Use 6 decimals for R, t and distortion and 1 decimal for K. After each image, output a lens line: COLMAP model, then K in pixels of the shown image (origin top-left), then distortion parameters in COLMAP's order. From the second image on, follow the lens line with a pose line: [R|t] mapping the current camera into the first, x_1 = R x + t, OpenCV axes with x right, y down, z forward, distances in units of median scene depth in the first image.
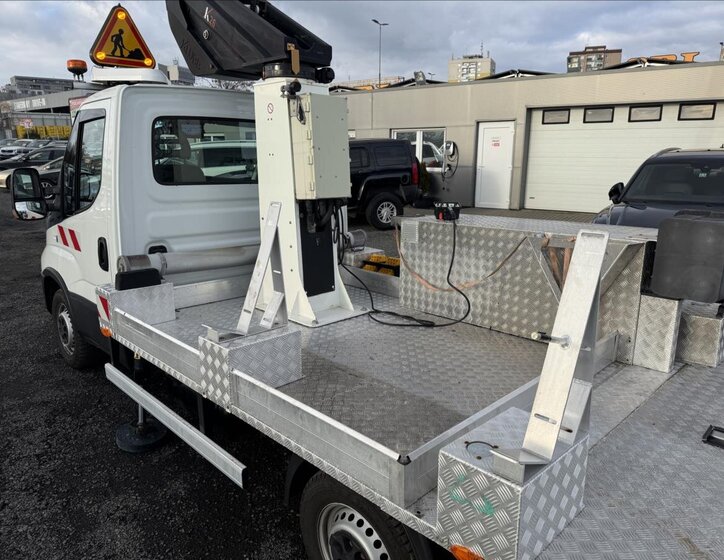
lens RADIAL K [[528.4, 0, 362.0], [0, 528.4, 280.0], [0, 0, 1]] dist [0.111729, -0.151482]
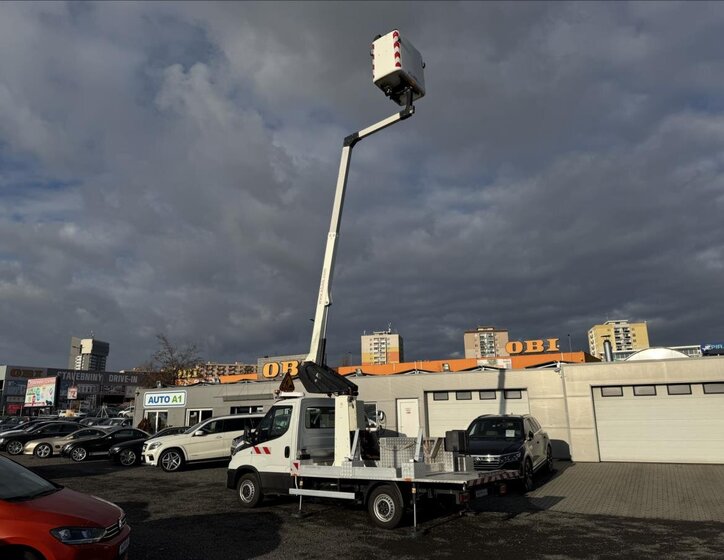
lens RADIAL K [[528.4, 0, 362.0], [0, 528.4, 280.0], [0, 0, 1]] dist [0.111729, -0.151482]
pose [[0.988537, 0.022139, 0.149349, -0.149472], [0.051102, 0.881743, -0.468953, 0.152683], [-0.142070, 0.471210, 0.870504, -0.618921]]
